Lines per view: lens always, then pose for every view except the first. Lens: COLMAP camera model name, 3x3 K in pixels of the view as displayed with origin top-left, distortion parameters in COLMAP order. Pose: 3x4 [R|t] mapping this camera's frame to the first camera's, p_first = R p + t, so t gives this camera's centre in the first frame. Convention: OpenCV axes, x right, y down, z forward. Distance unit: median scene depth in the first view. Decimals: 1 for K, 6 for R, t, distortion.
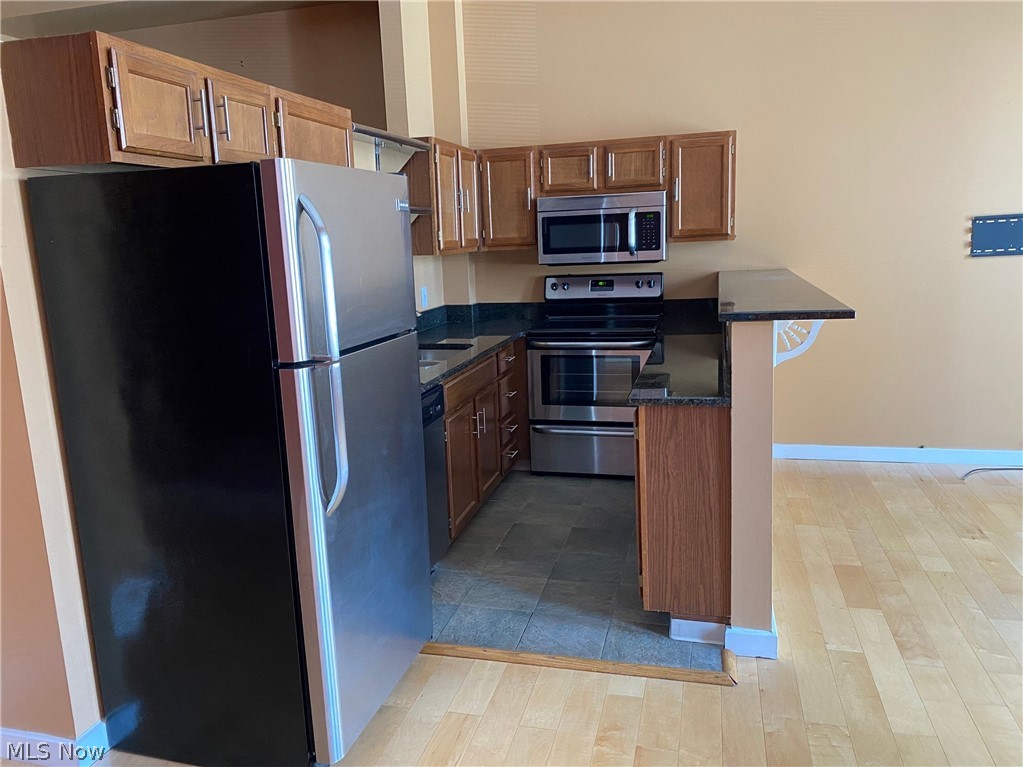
lens RADIAL K [[779.9, 0, 511.5], [0, 779.9, 383.5], [0, 0, 1]] dist [0.009617, -0.003921]
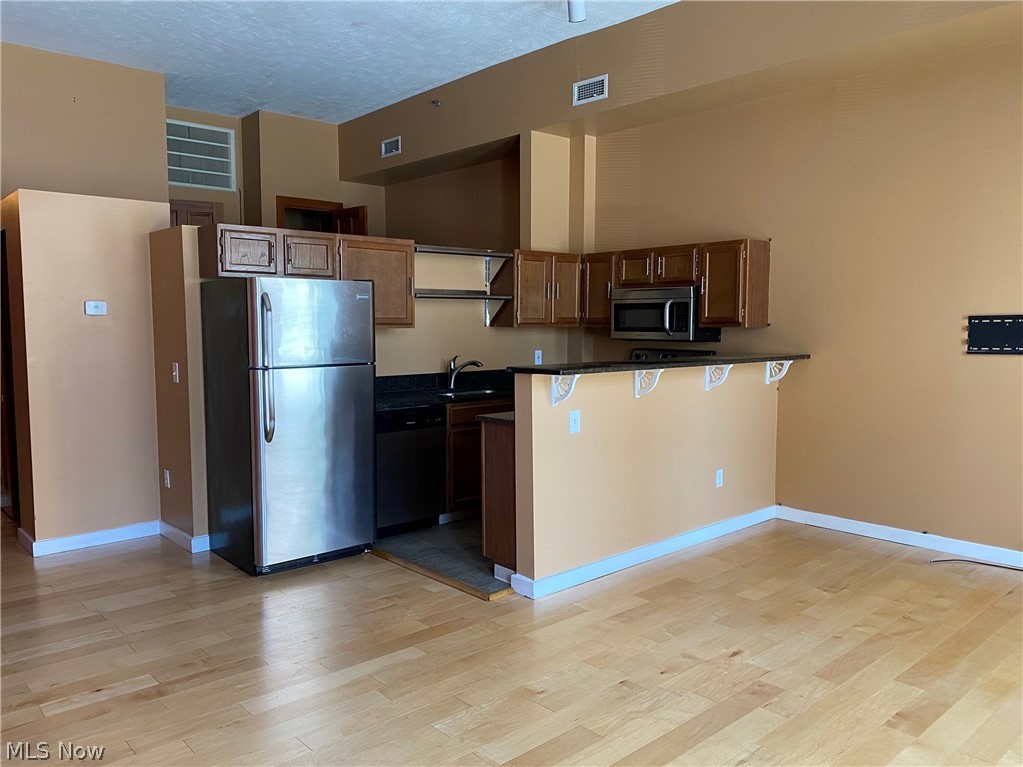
lens RADIAL K [[779.9, 0, 511.5], [0, 779.9, 383.5], [0, 0, 1]] dist [0.009617, -0.003921]
pose [[0.833328, 0.085732, -0.546090, 0.645461], [-0.137295, 0.989044, -0.054238, 0.017700], [0.535458, 0.120173, 0.835969, -0.192251]]
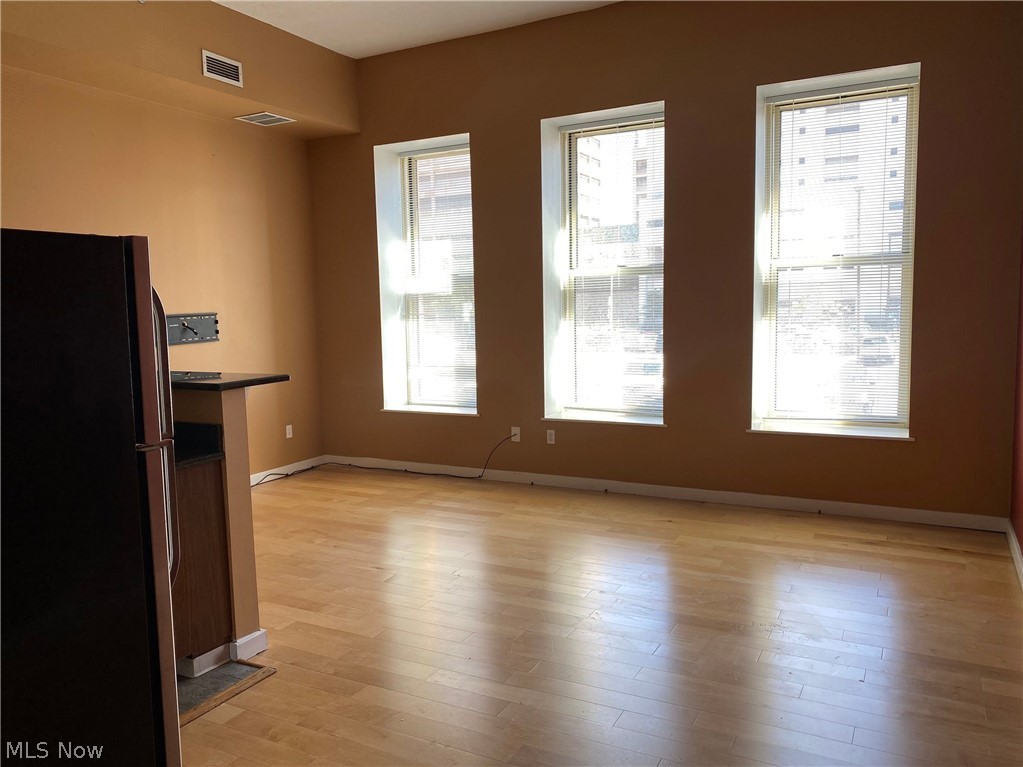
lens RADIAL K [[779.9, 0, 511.5], [0, 779.9, 383.5], [0, 0, 1]] dist [0.009617, -0.003921]
pose [[0.213043, -0.060169, 0.975188, -0.480682], [0.199312, 0.979790, 0.016910, -0.010548], [-0.956497, 0.190764, 0.220730, 0.147074]]
